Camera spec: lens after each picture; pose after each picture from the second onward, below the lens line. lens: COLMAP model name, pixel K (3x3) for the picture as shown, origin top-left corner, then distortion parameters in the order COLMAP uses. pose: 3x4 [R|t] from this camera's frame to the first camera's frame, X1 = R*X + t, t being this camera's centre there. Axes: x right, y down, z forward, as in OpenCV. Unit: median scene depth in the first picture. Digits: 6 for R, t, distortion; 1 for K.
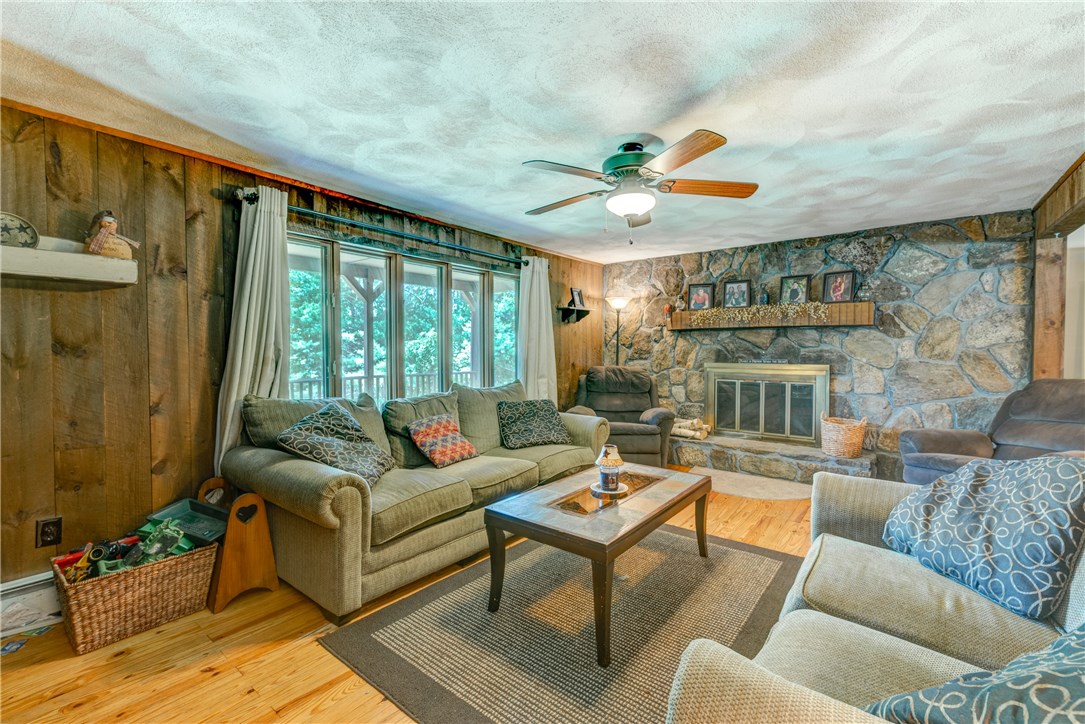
lens RADIAL K [[461.3, 0, 542.5], [0, 461.3, 362.0], [0, 0, 1]] dist [0.003072, 0.000262]
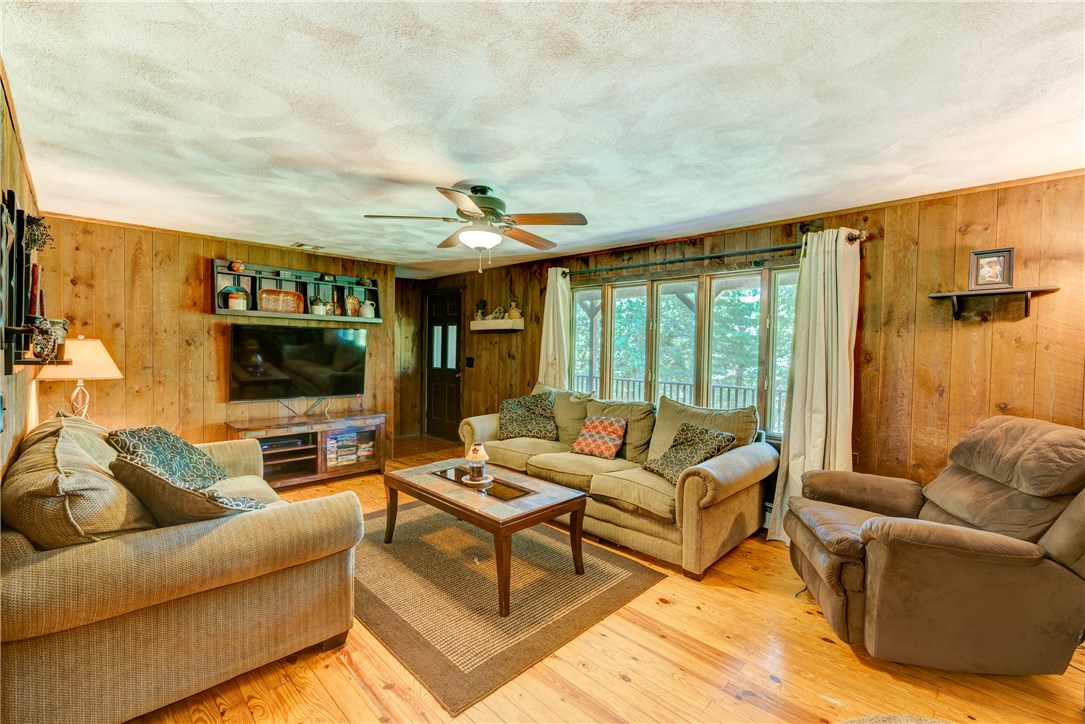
lens RADIAL K [[461.3, 0, 542.5], [0, 461.3, 362.0], [0, 0, 1]] dist [0.003072, 0.000262]
pose [[-0.111316, 0.029397, -0.993350, 1.027626], [-0.046774, 0.998300, 0.034785, -0.064063], [0.992684, 0.050335, -0.109752, 1.005032]]
